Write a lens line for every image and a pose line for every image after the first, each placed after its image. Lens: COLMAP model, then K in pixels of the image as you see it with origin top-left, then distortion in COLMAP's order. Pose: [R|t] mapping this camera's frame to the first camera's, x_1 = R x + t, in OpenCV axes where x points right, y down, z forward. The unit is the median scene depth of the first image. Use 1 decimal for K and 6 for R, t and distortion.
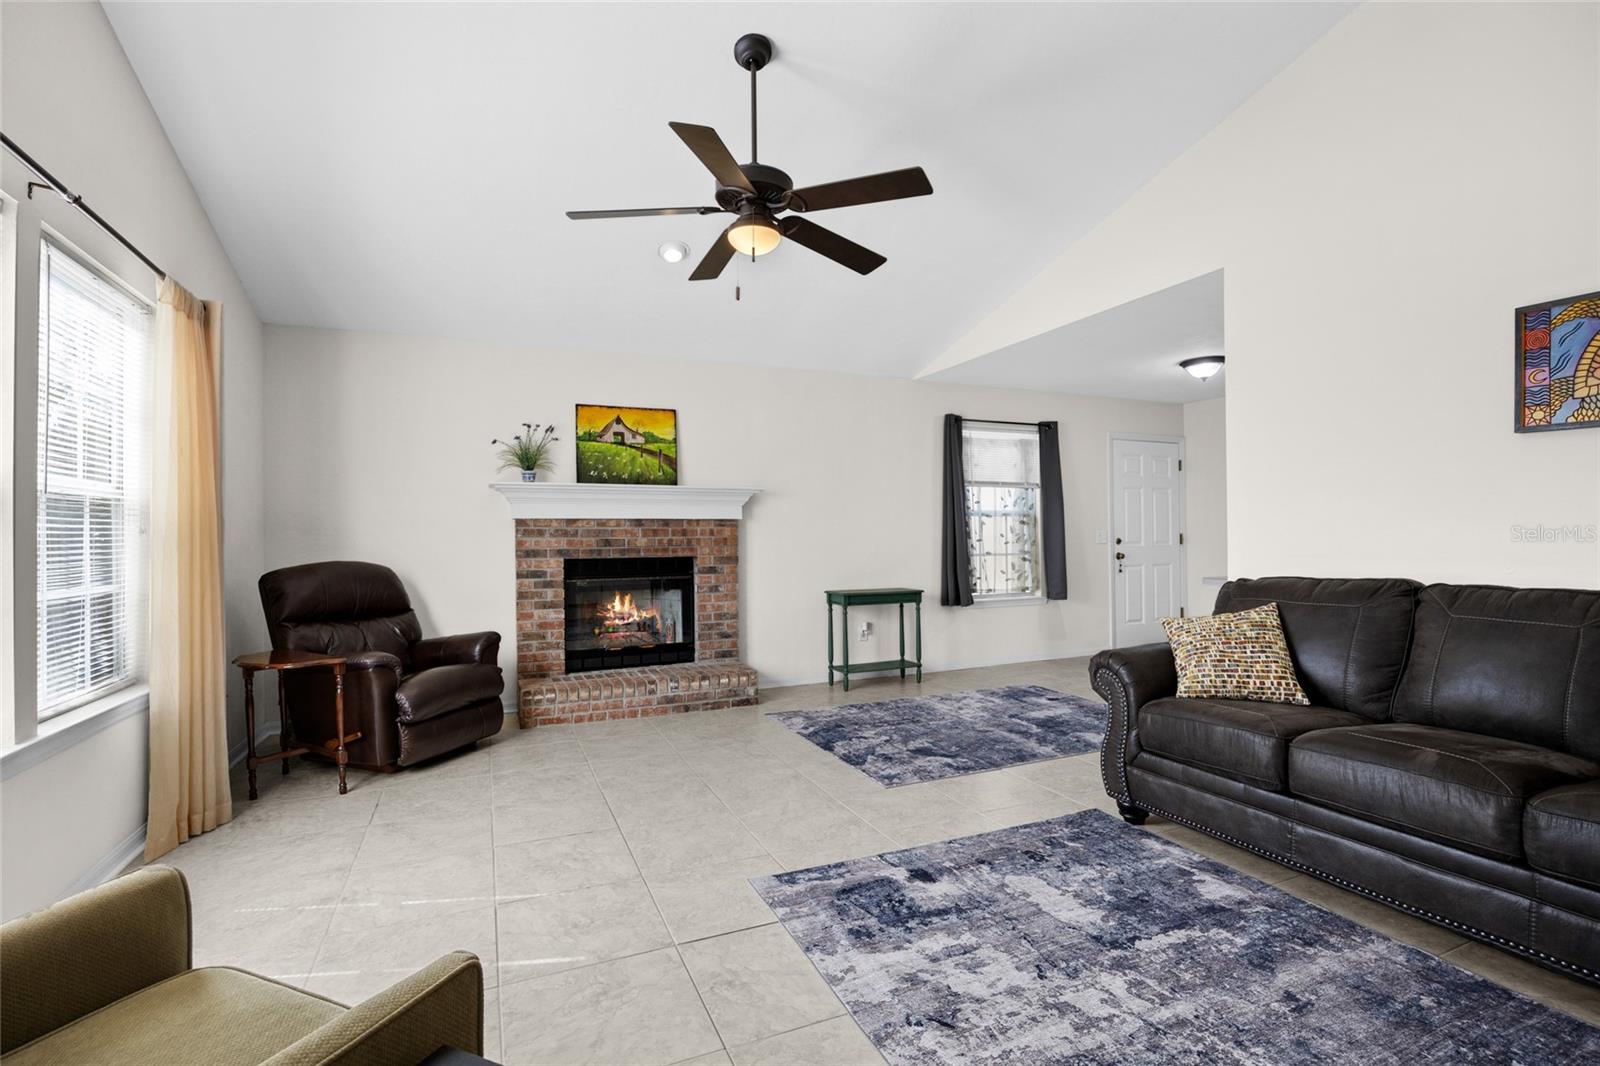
lens RADIAL K [[732.8, 0, 800.0], [0, 732.8, 533.0], [0, 0, 1]] dist [-0.017941, 0.000386]
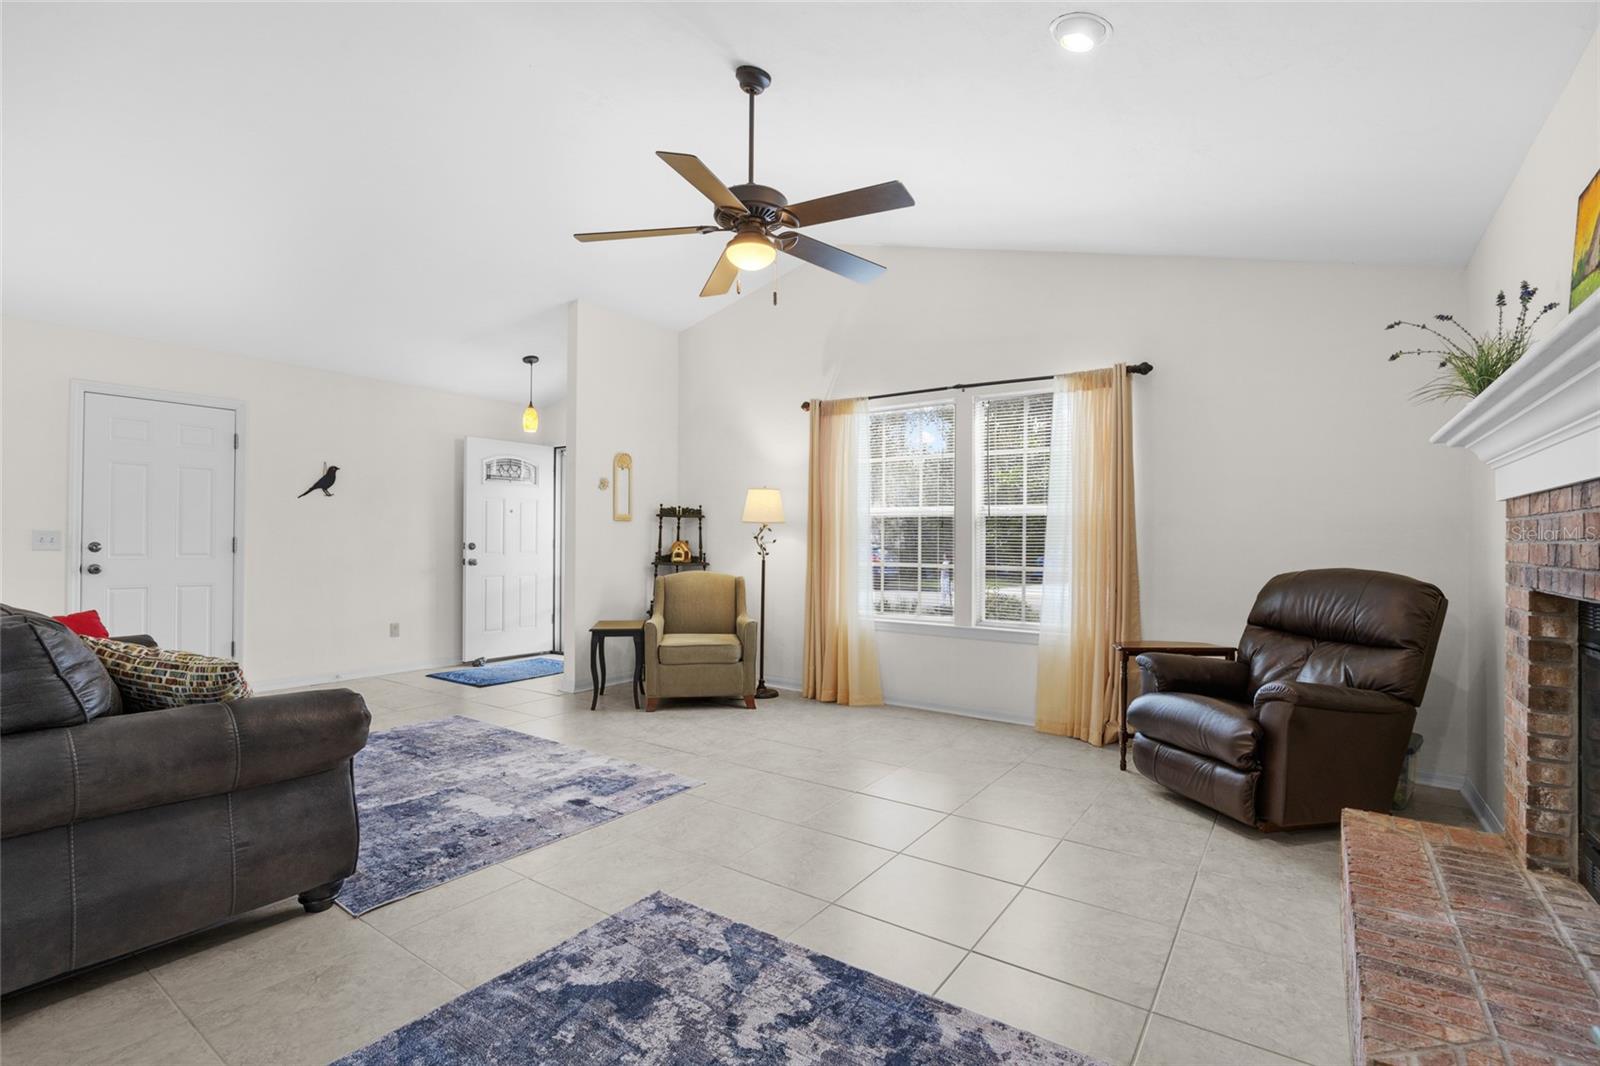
lens RADIAL K [[732.8, 0, 800.0], [0, 732.8, 533.0], [0, 0, 1]] dist [-0.017941, 0.000386]
pose [[-0.851720, -0.002884, -0.523989, 0.295613], [0.003870, 0.999923, -0.011794, 0.006564], [0.523983, -0.012073, -0.851643, 1.331209]]
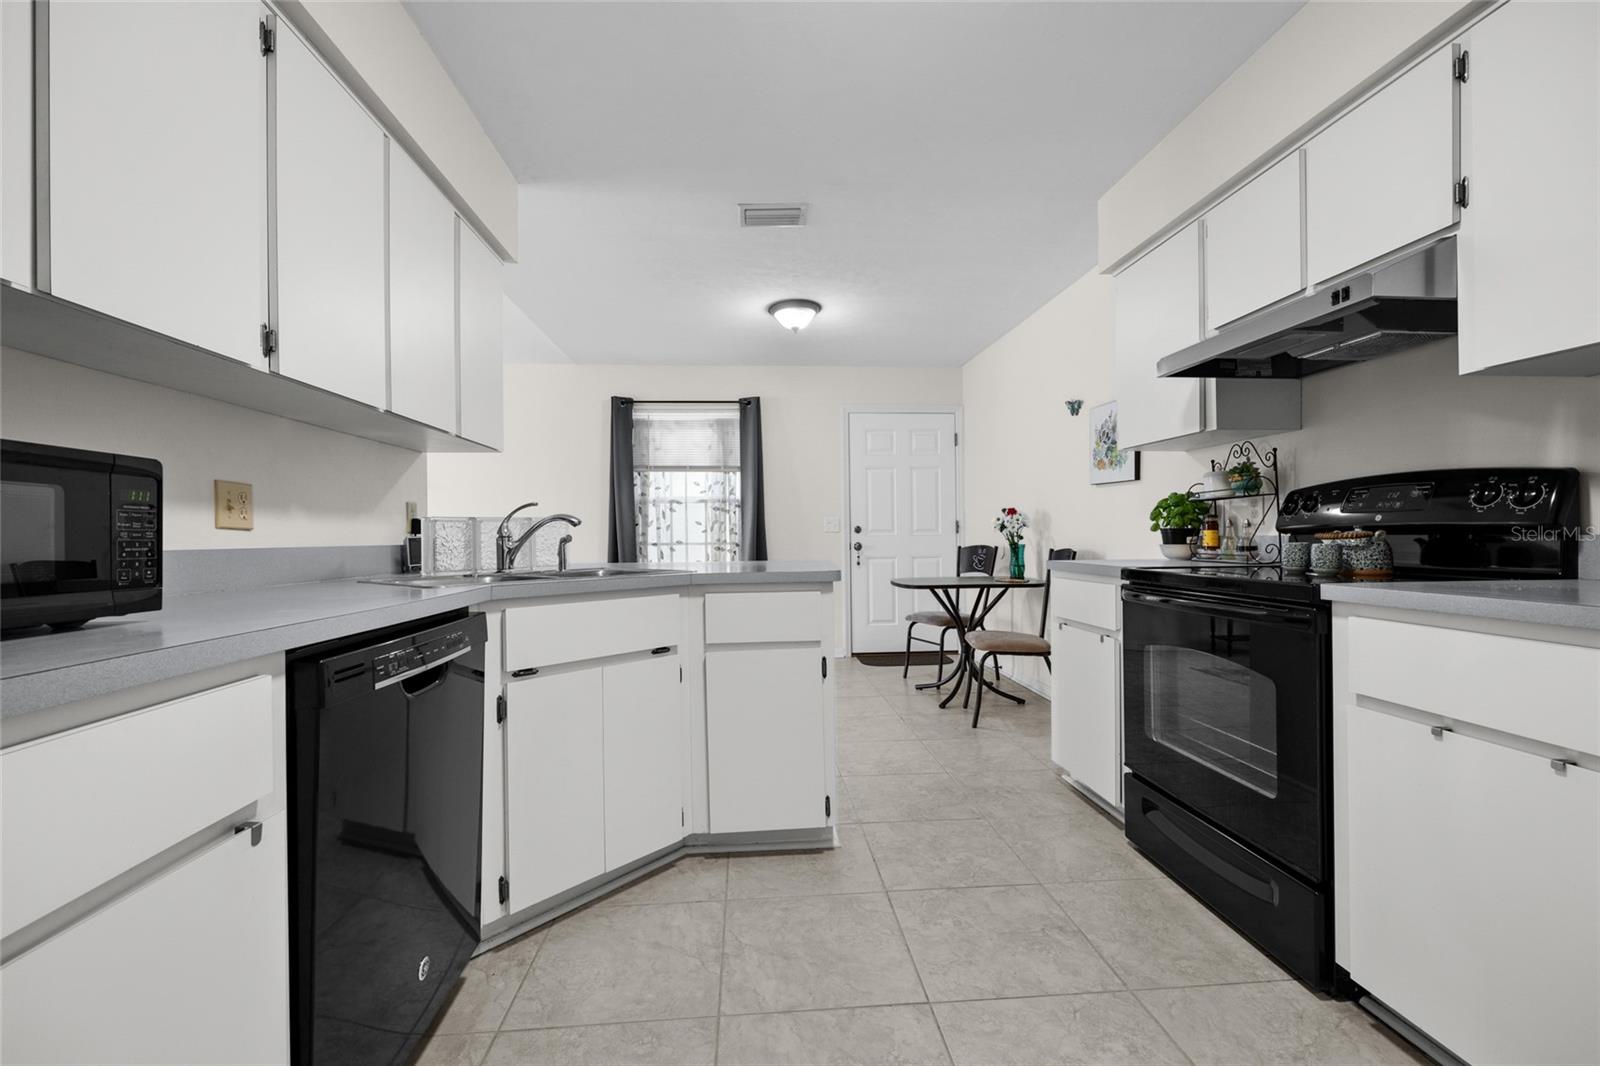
lens RADIAL K [[669.3, 0, 803.9], [0, 669.3, 534.3], [0, 0, 1]] dist [-0.003662, -0.000156]
pose [[0.947850, -0.004948, -0.318678, 1.059273], [0.006619, 0.999969, 0.004160, 0.022702], [0.318647, -0.006053, 0.947854, 0.369056]]
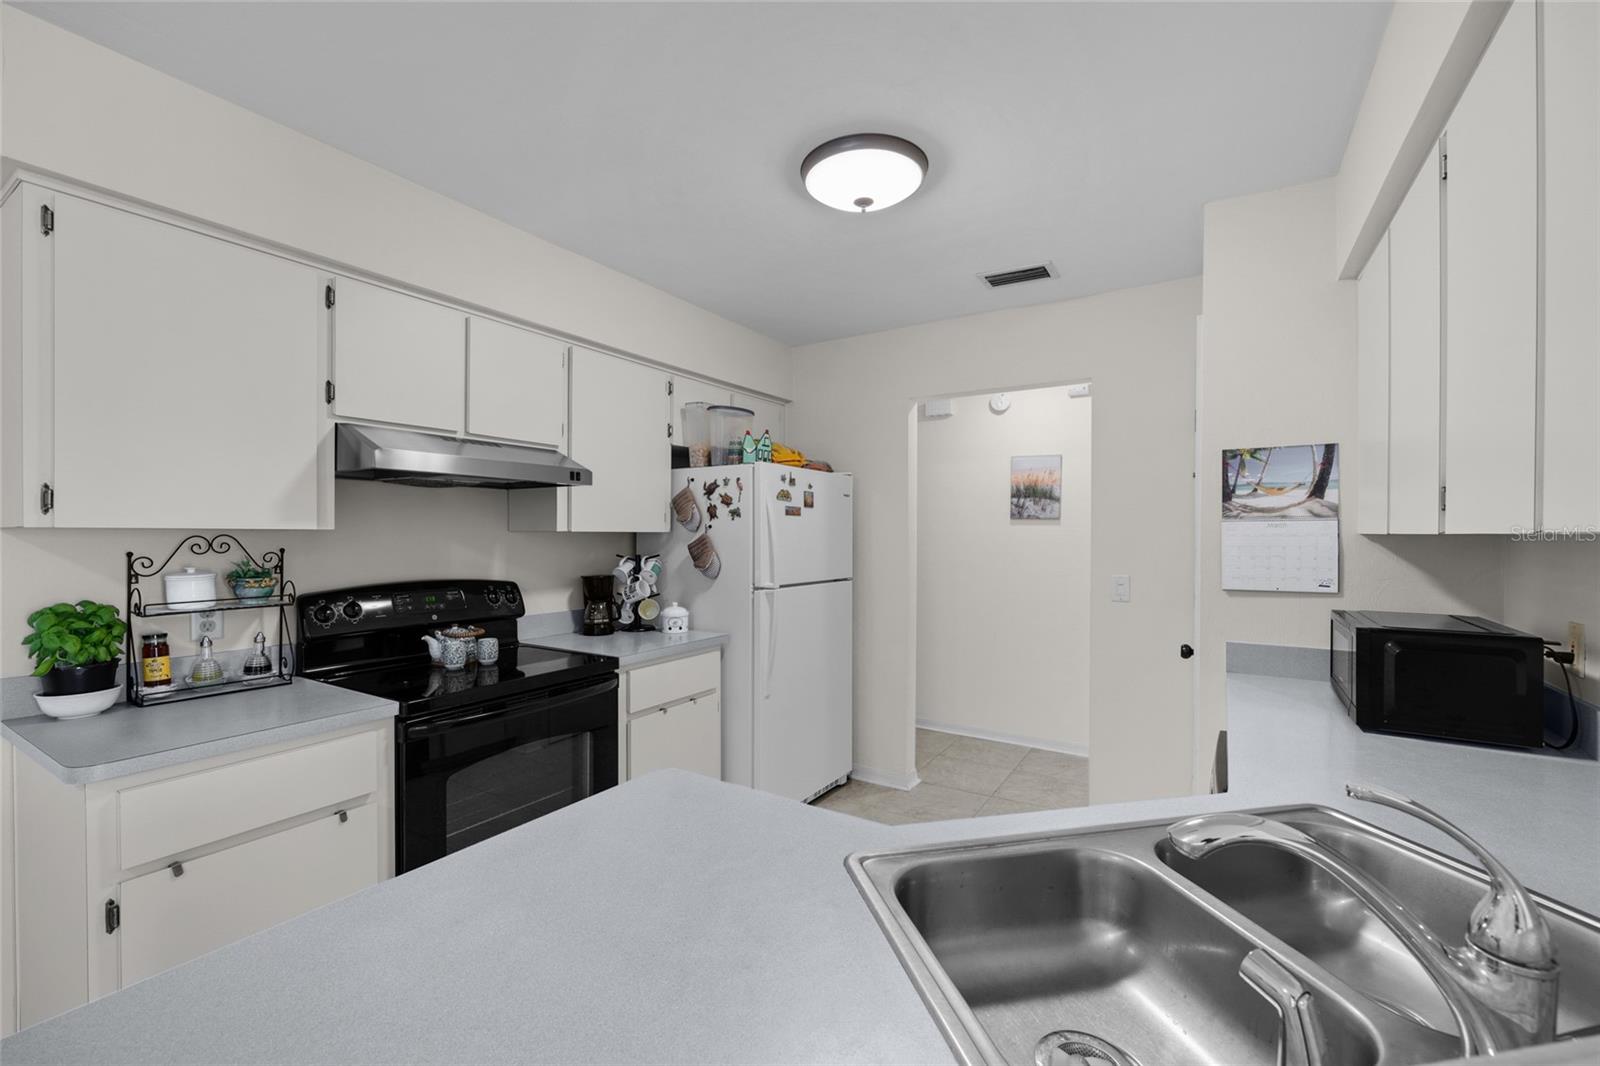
lens RADIAL K [[669.3, 0, 803.9], [0, 669.3, 534.3], [0, 0, 1]] dist [-0.003662, -0.000156]
pose [[-0.570390, 0.000442, 0.821374, 0.636290], [-0.003753, 0.999988, -0.003144, -0.054015], [-0.821366, -0.004876, -0.570381, 0.980370]]
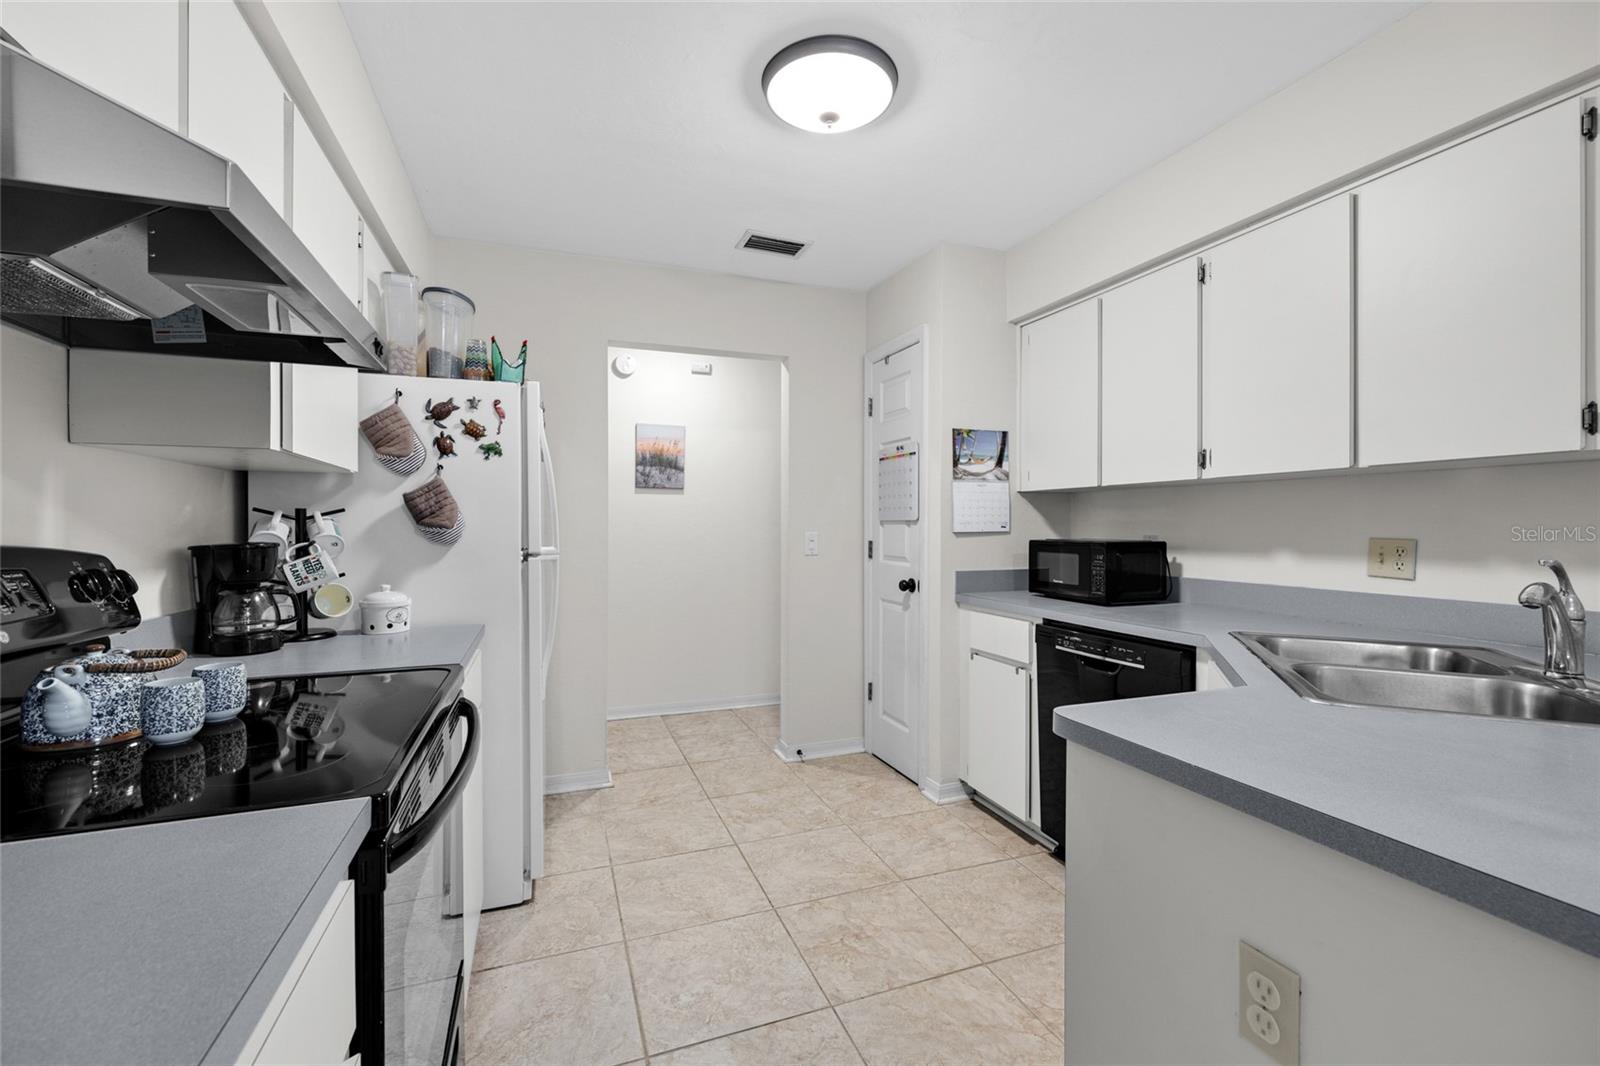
lens RADIAL K [[669.3, 0, 803.9], [0, 669.3, 534.3], [0, 0, 1]] dist [-0.003662, -0.000156]
pose [[-0.999106, 0.006141, 0.041824, 1.006943], [0.006480, 0.999947, 0.007965, -0.018257], [-0.041773, 0.008229, -0.999093, 1.122390]]
